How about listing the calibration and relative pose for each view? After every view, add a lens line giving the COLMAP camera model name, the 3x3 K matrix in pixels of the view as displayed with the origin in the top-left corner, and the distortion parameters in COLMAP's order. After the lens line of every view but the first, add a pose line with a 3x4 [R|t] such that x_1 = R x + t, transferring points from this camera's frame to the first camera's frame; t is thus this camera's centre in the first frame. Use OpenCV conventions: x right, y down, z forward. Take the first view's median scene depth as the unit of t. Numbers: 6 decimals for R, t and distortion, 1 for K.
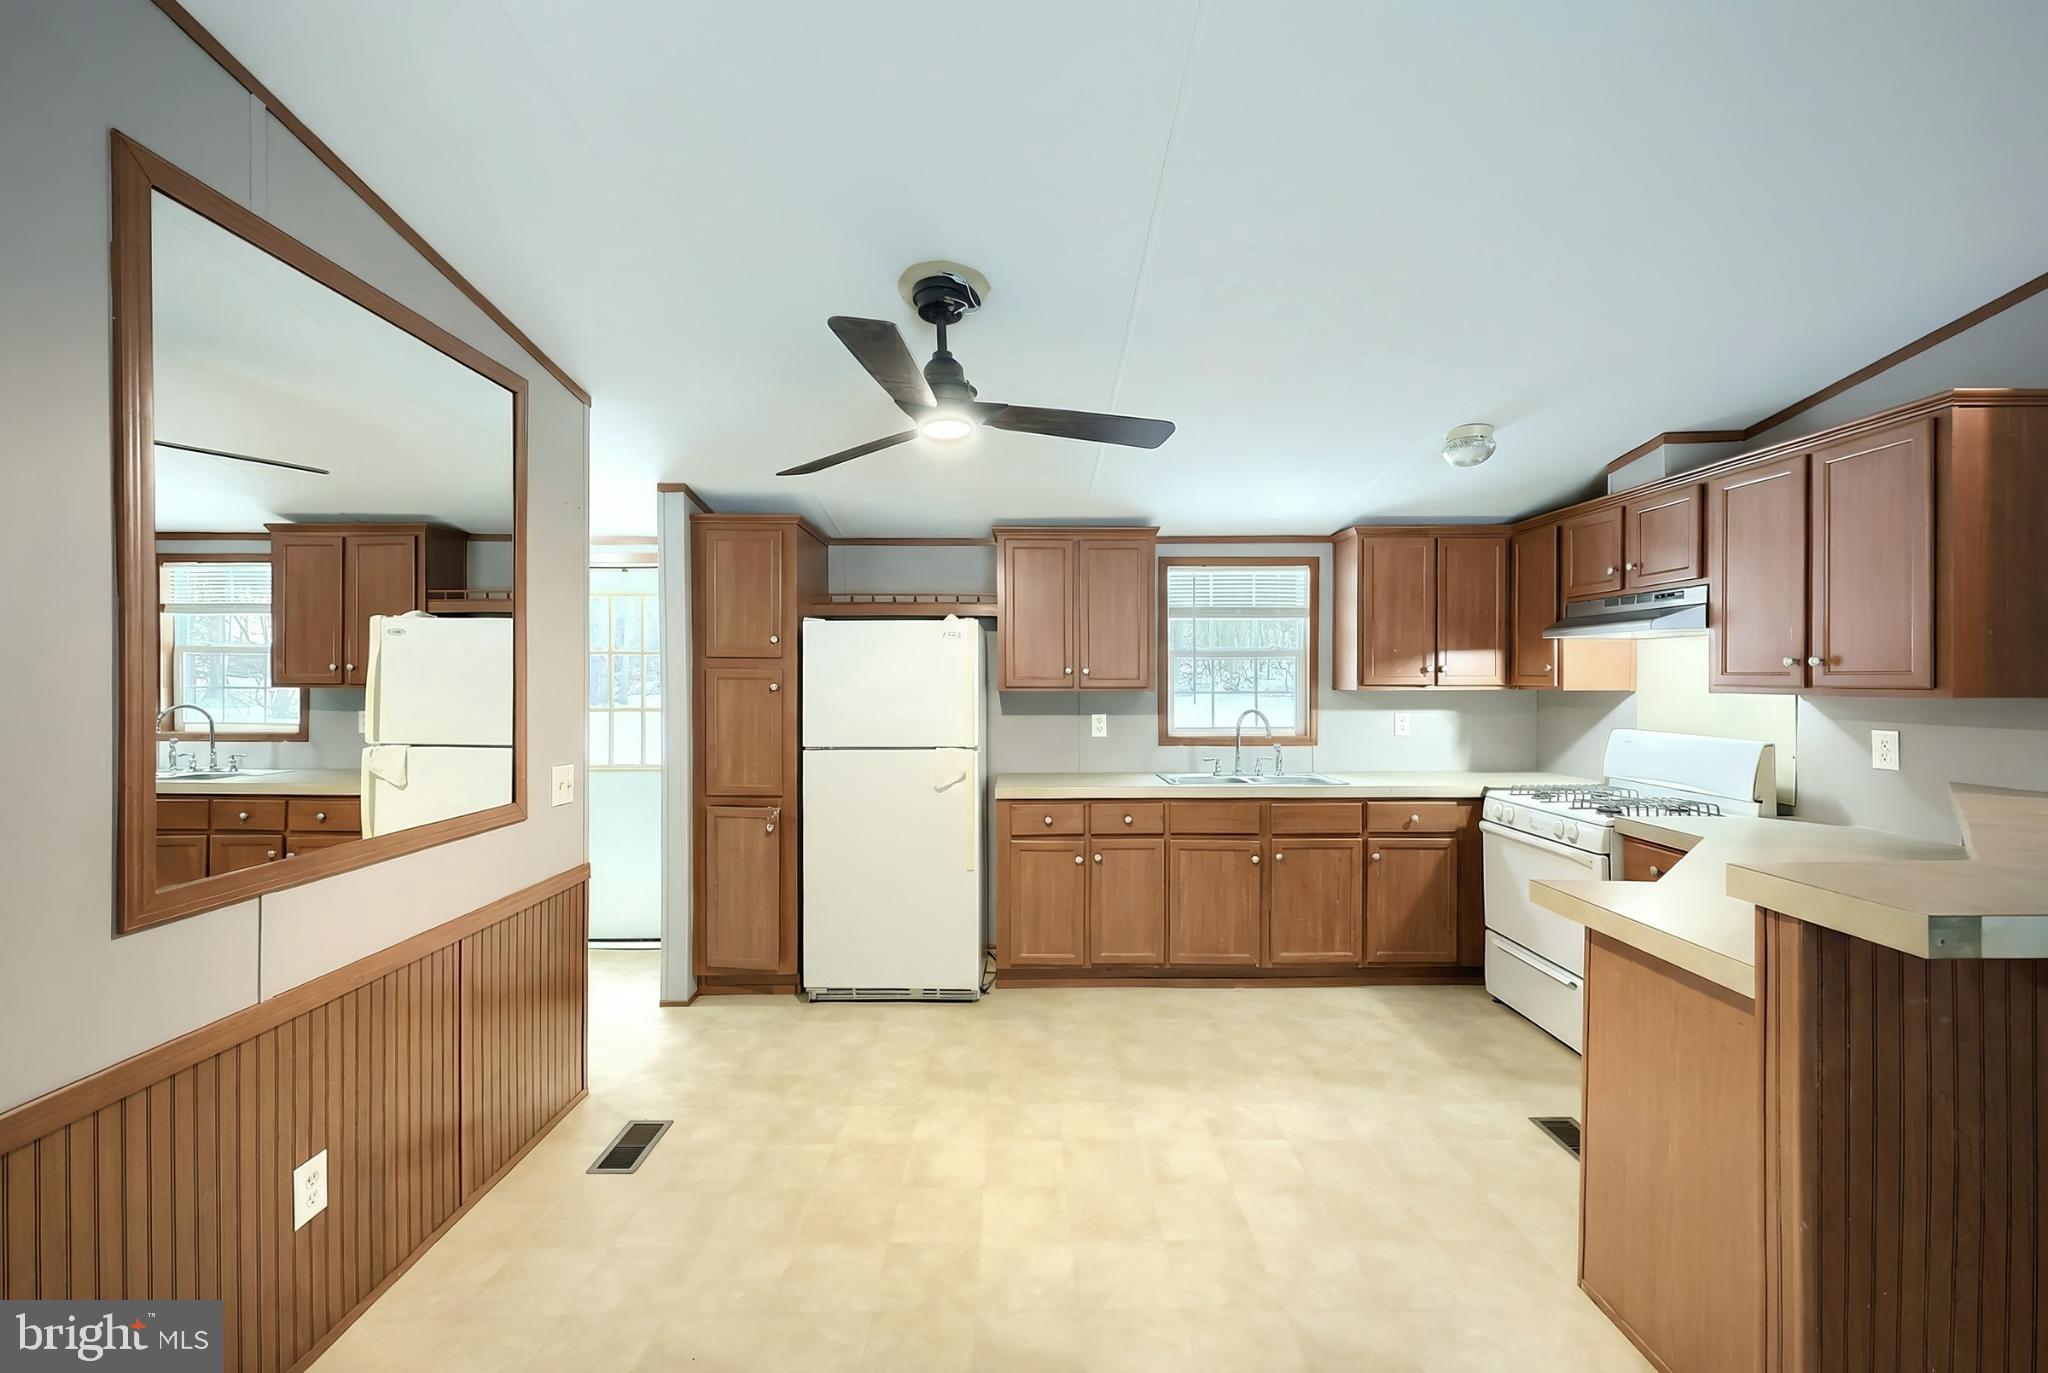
lens RADIAL K [[823.7, 0, 1024.0], [0, 823.7, 686.5], [0, 0, 1]] dist [-0.000548, -0.000033]
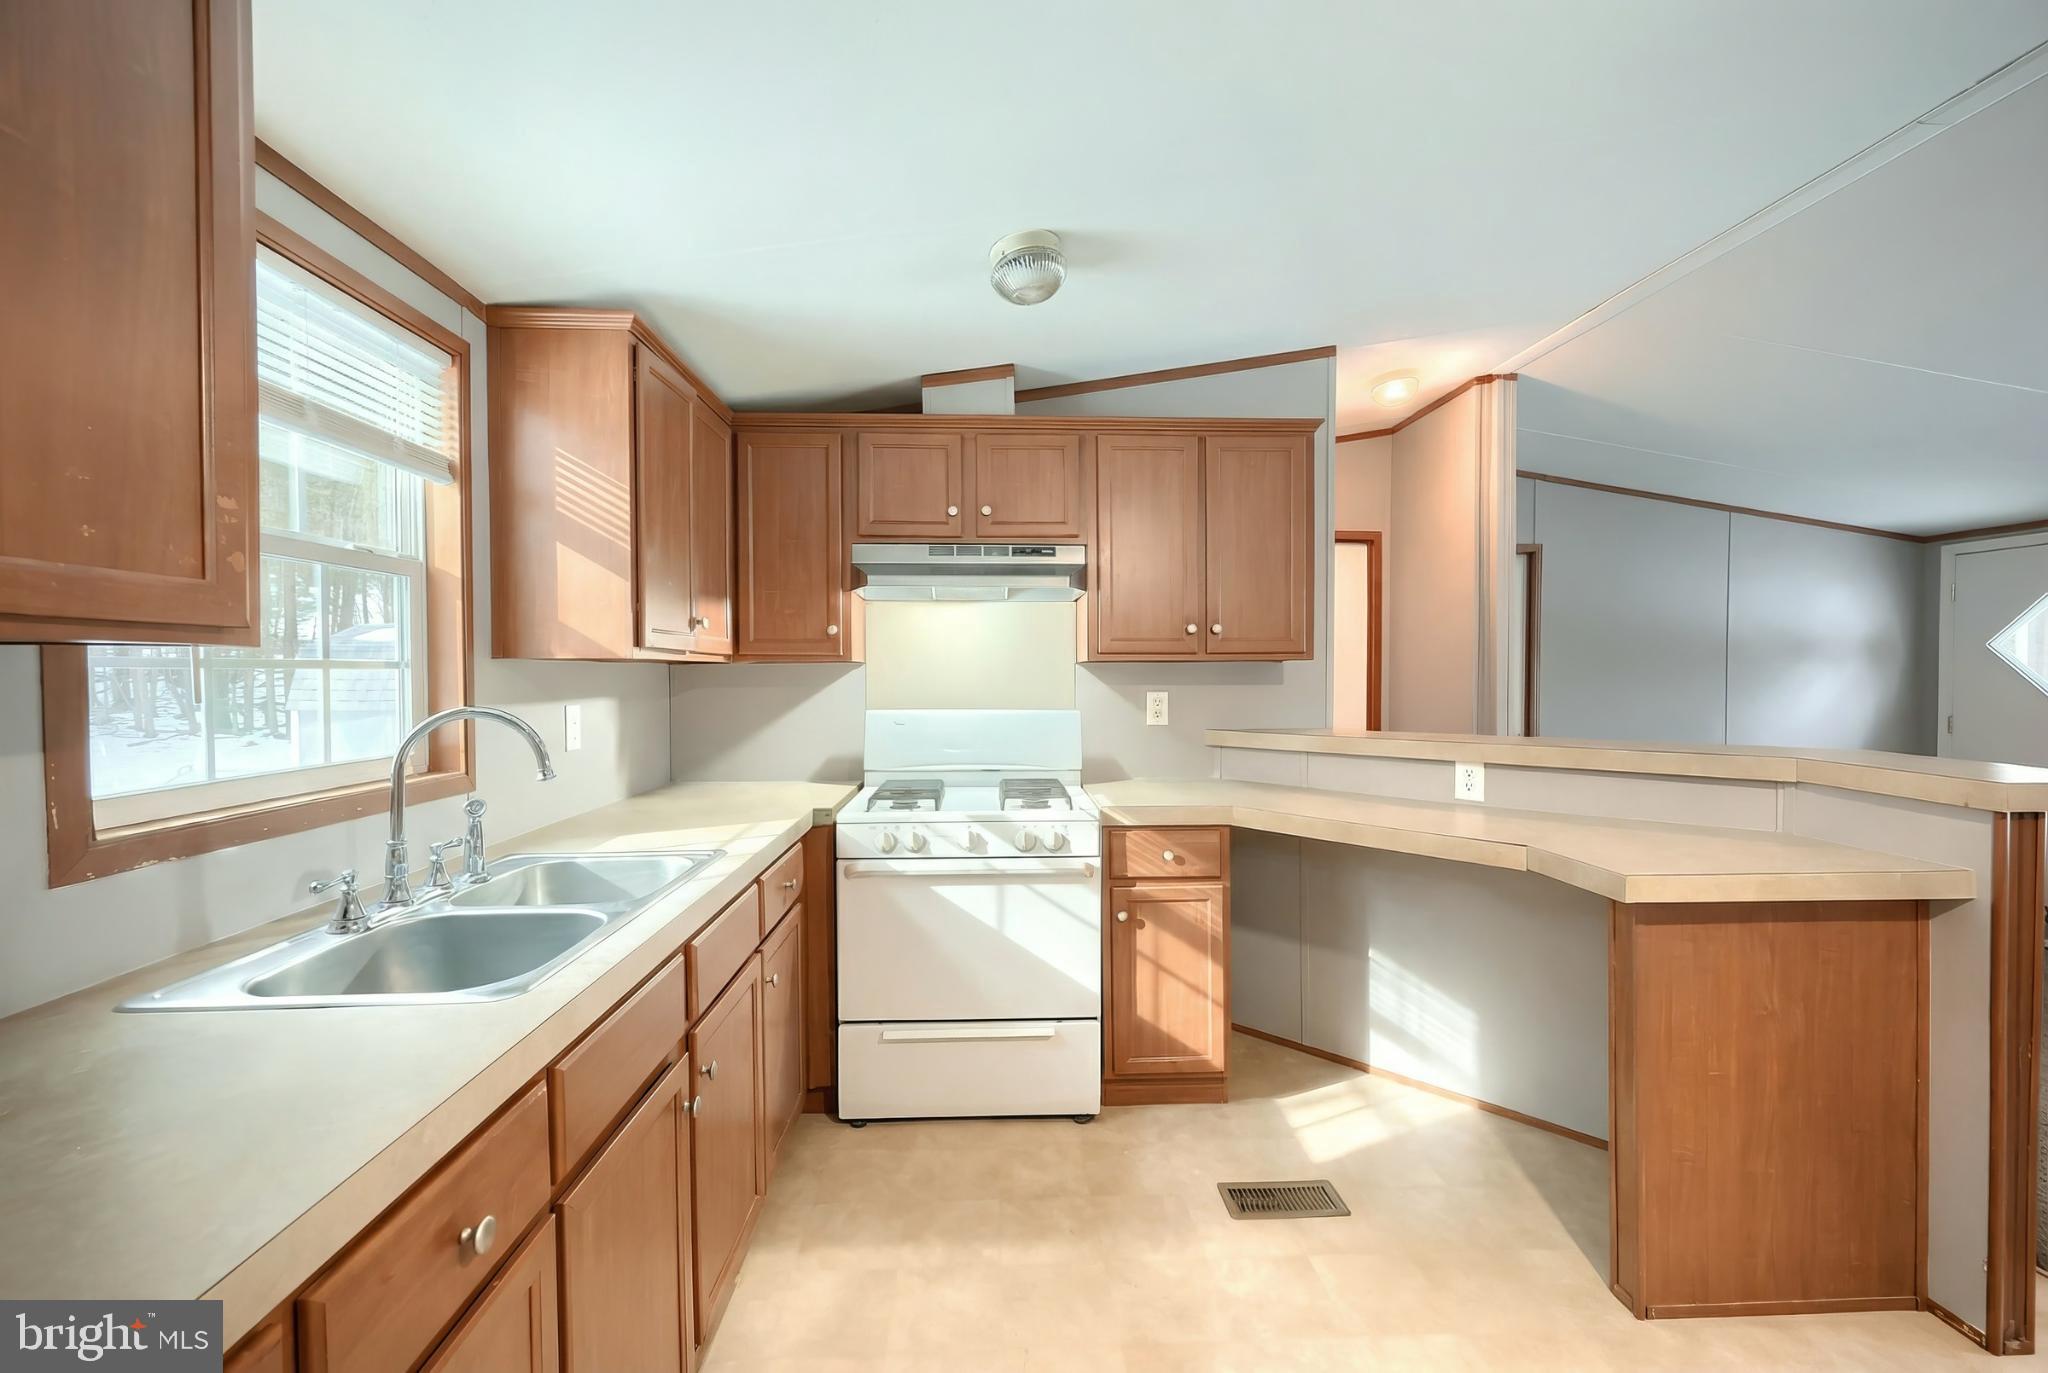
lens RADIAL K [[823.7, 0, 1024.0], [0, 823.7, 686.5], [0, 0, 1]] dist [-0.000548, -0.000033]
pose [[-0.027691, -0.016906, 0.999474, -0.097372], [0.009426, 0.999808, 0.017173, 0.018380], [-0.999572, 0.009896, -0.027526, 0.948279]]
